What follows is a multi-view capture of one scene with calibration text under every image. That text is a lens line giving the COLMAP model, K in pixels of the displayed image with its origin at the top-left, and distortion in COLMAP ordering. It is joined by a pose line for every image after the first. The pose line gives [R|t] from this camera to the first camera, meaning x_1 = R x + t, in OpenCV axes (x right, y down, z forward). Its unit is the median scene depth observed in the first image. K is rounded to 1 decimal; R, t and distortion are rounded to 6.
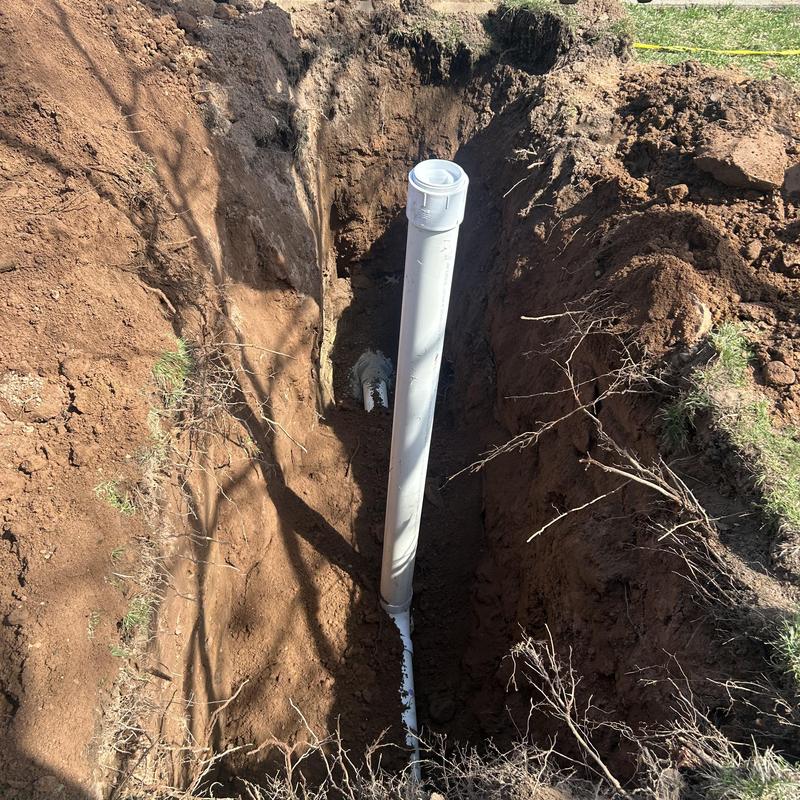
lens RADIAL K [[729.5, 0, 400.0], [0, 729.5, 400.0], [0, 0, 1]] dist [0.073298, -0.097541]
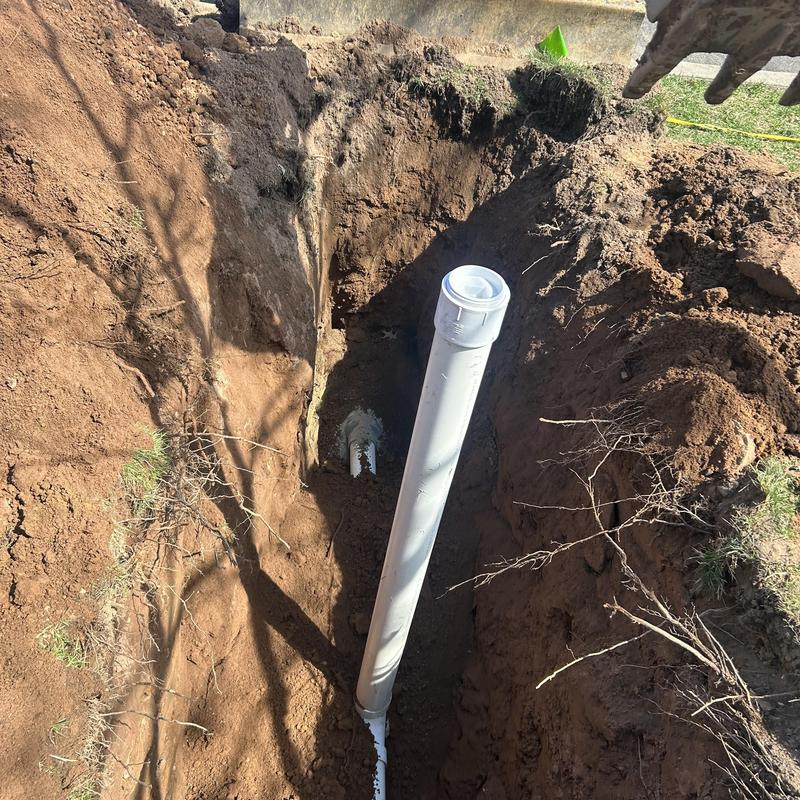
lens RADIAL K [[723.6, 0, 407.3], [0, 723.6, 400.3], [0, 0, 1]] dist [0.077850, -0.116091]
pose [[0.995727, 0.077117, 0.050804, -0.040323], [-0.076517, 0.996975, -0.013644, -0.098592], [-0.051702, 0.009698, 0.998615, 0.097492]]
